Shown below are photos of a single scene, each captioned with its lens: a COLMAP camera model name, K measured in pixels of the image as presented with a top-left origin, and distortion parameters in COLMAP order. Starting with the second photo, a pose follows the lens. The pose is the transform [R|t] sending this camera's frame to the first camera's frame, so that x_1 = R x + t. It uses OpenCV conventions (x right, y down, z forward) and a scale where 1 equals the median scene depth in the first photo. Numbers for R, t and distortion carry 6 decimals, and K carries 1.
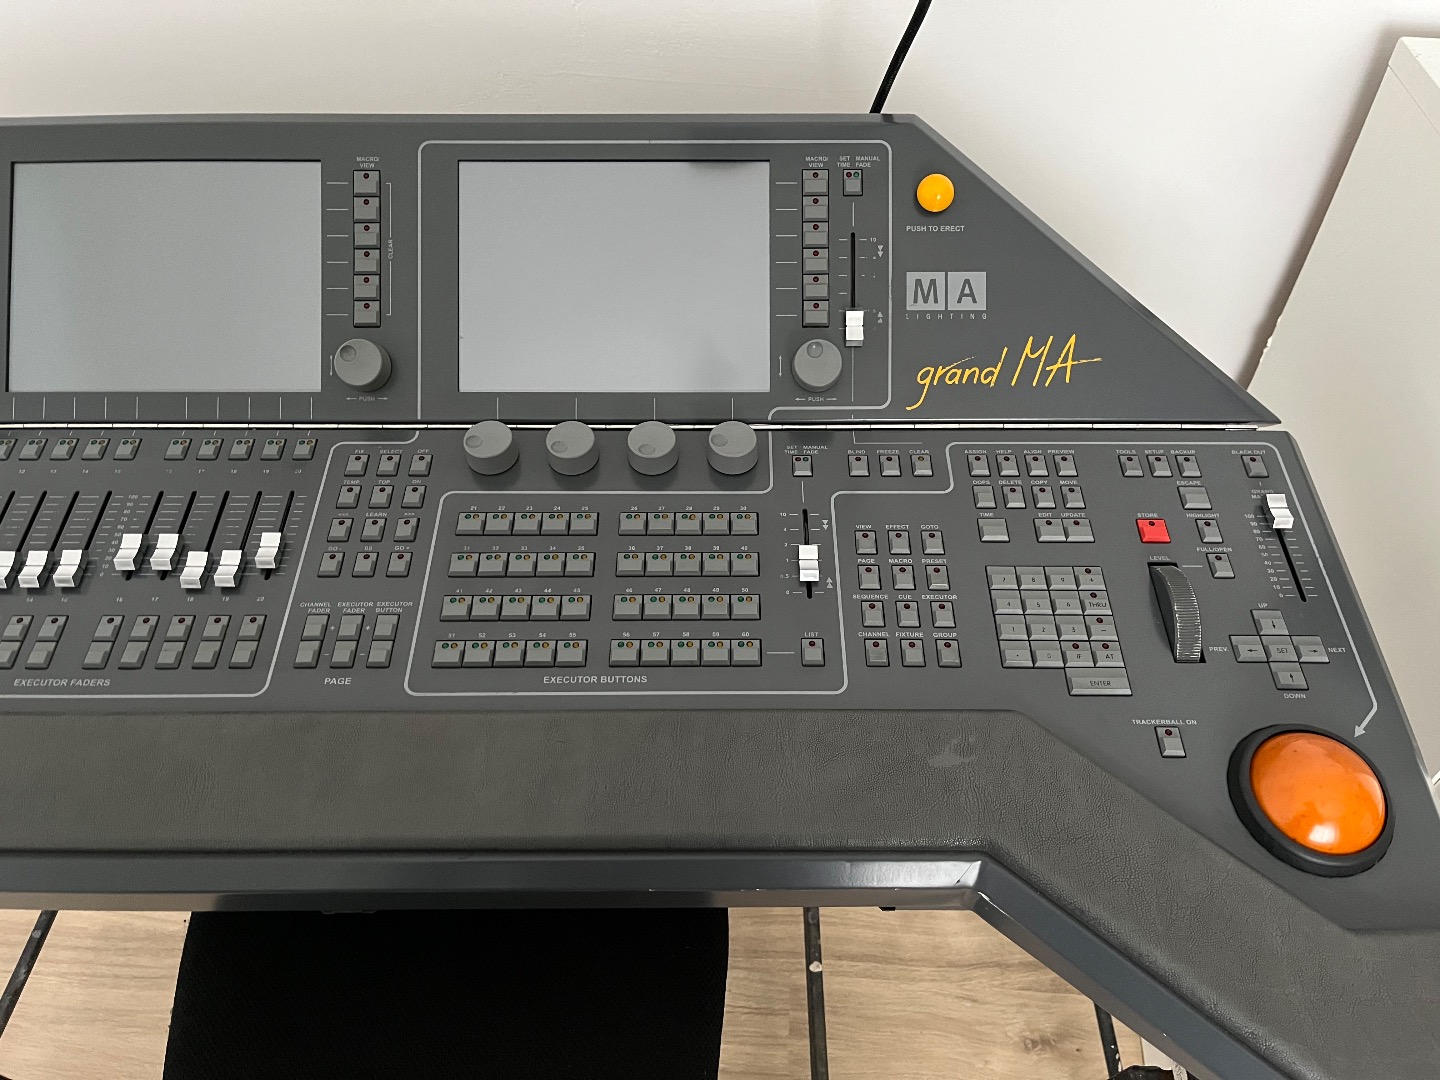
lens RADIAL K [[1115.9, 0, 720.0], [0, 1115.9, 540.0], [0, 0, 1]] dist [0.064355, -0.105682]
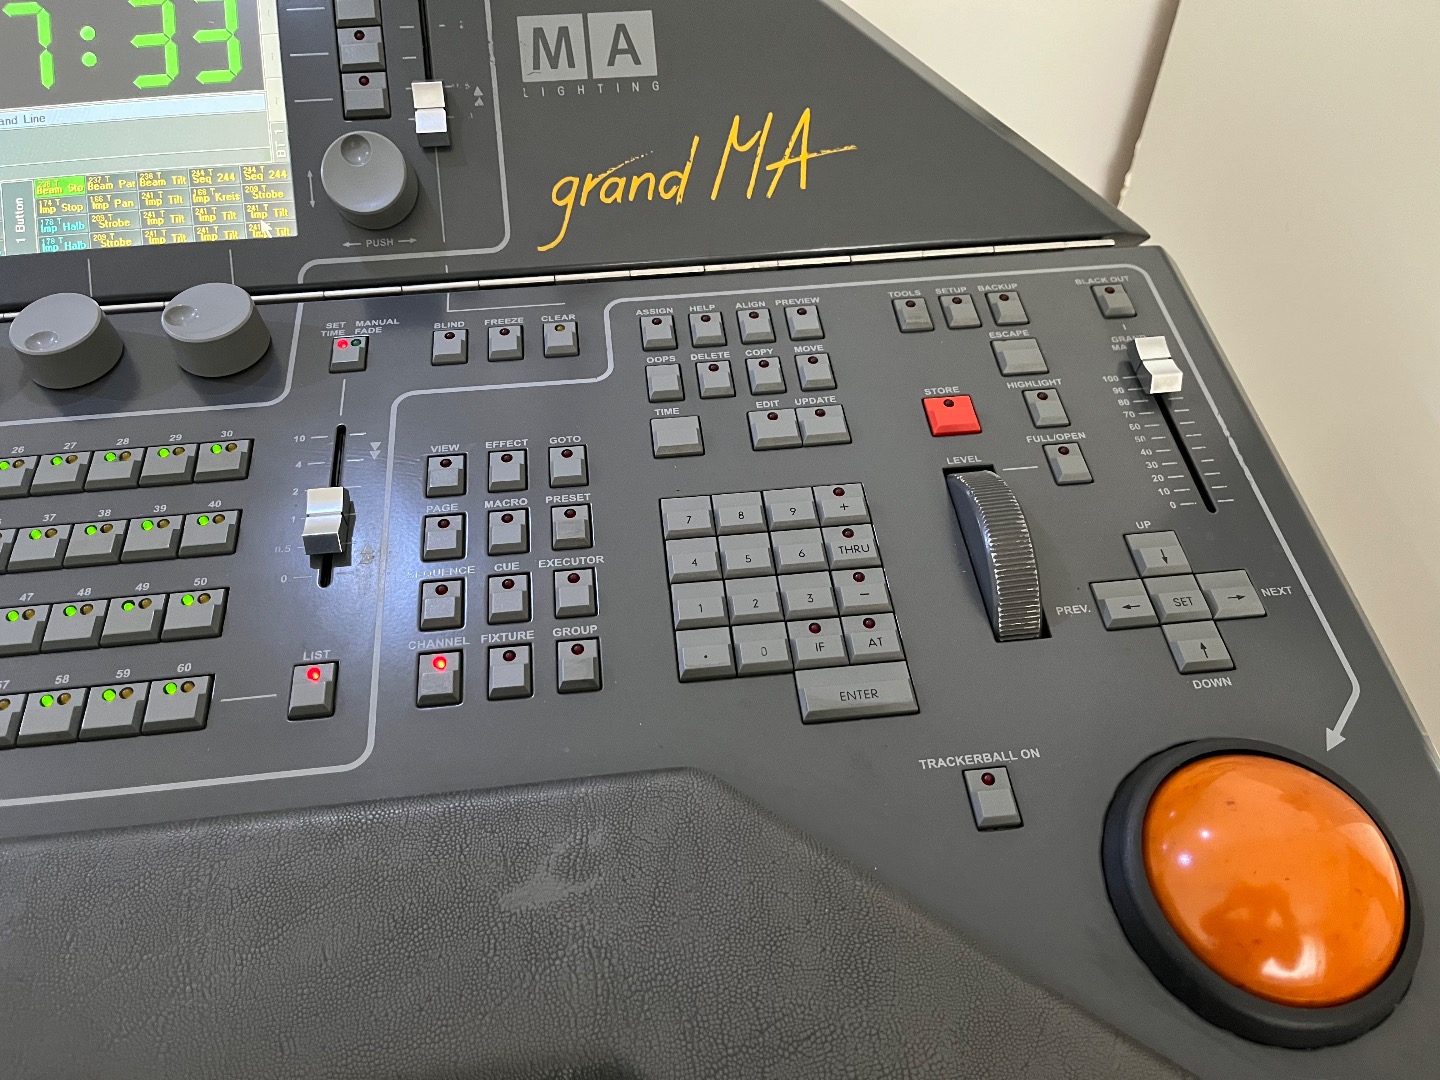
lens RADIAL K [[1125.5, 0, 720.0], [0, 1125.5, 540.0], [0, 0, 1]] dist [0.031040, -0.075825]
pose [[0.992866, -0.087236, 0.081278, 0.205703], [0.087144, 0.996185, 0.004696, 0.040804], [-0.081378, 0.002420, 0.996680, 0.415394]]
